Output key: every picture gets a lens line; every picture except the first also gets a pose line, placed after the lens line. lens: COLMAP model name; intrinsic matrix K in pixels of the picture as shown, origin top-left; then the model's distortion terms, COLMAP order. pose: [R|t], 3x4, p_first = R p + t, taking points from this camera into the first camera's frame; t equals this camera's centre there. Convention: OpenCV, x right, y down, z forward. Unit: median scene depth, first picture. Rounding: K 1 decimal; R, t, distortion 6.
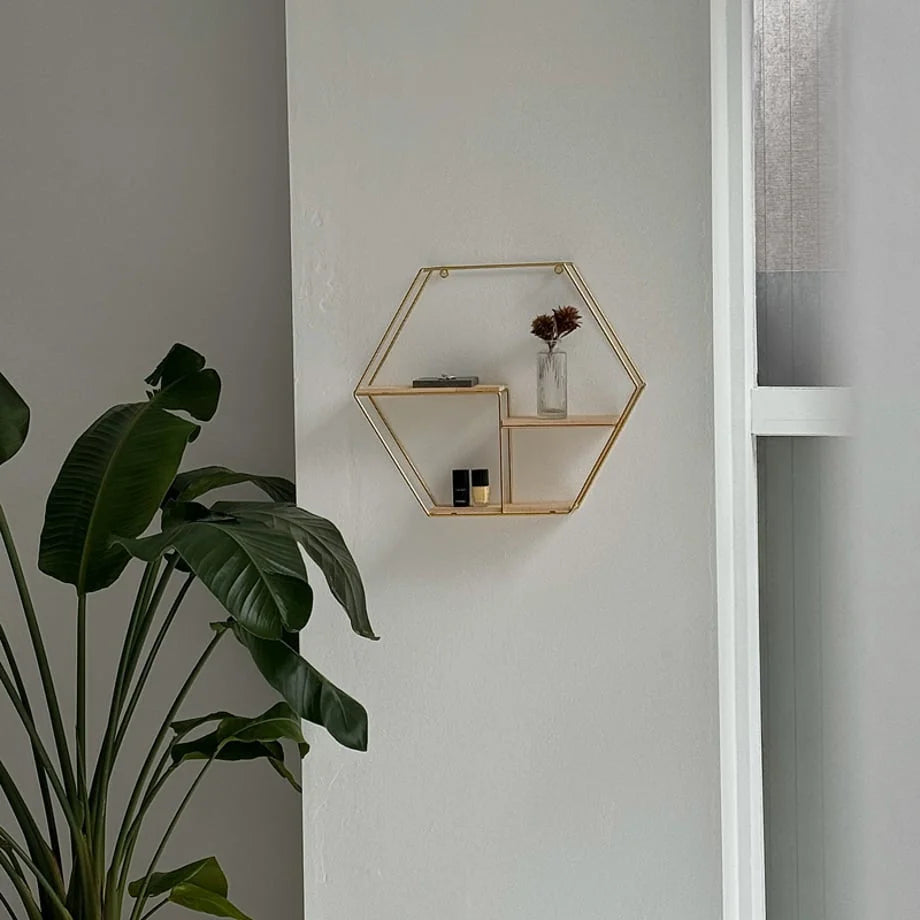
lens RADIAL K [[2879.2, 0, 460.0], [0, 2879.2, 460.0], [0, 0, 1]] dist [0.174795, 0.517736]
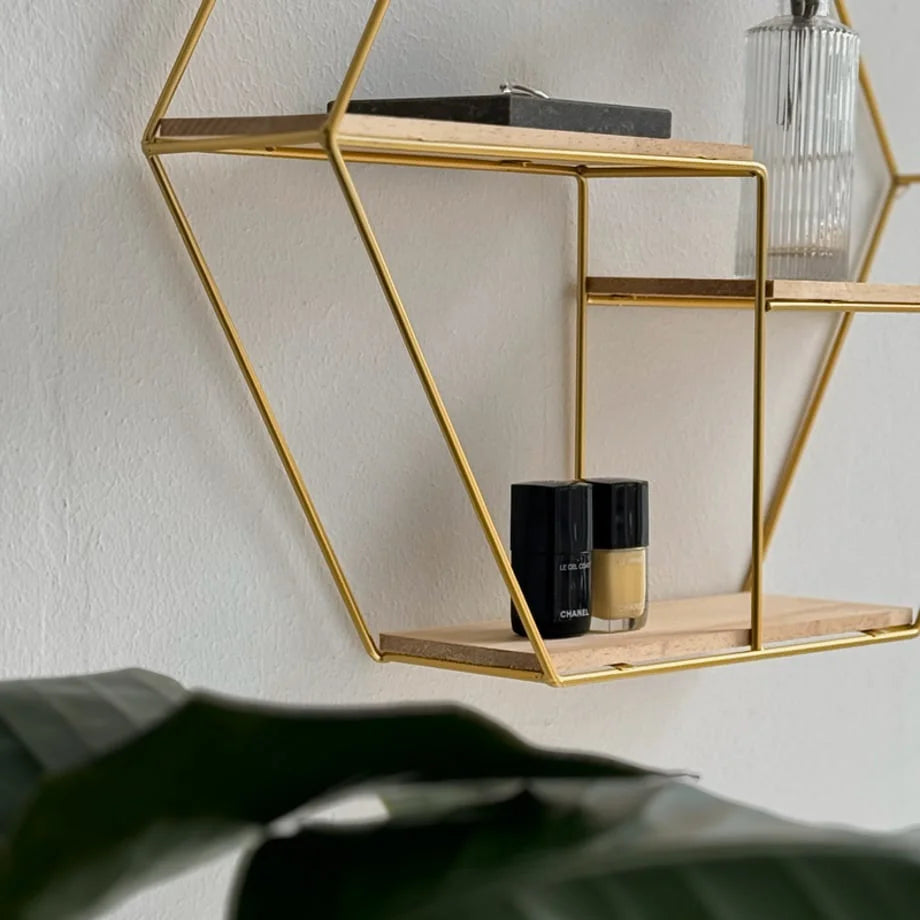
lens RADIAL K [[2879.2, 0, 460.0], [0, 2879.2, 460.0], [0, 0, 1]] dist [0.174795, 0.517736]
pose [[0.596031, -0.017230, 0.802777, -0.200716], [0.029031, 0.999579, -0.000100, 0.001190], [-0.802437, 0.023365, 0.596280, 0.864652]]
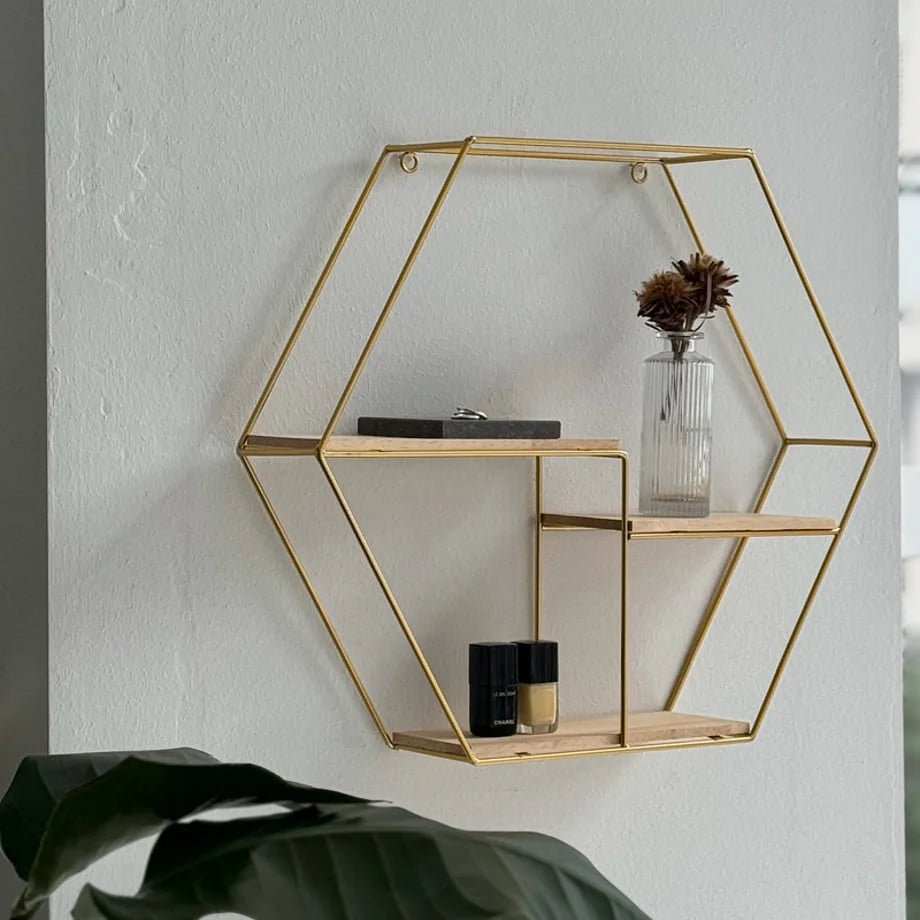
lens RADIAL K [[2879.2, 0, 460.0], [0, 2879.2, 460.0], [0, 0, 1]] dist [0.174795, 0.517736]
pose [[0.731560, 0.012434, 0.681664, -0.280848], [0.020873, 0.998956, -0.040624, -0.006064], [-0.681458, 0.043947, 0.730537, 0.709167]]
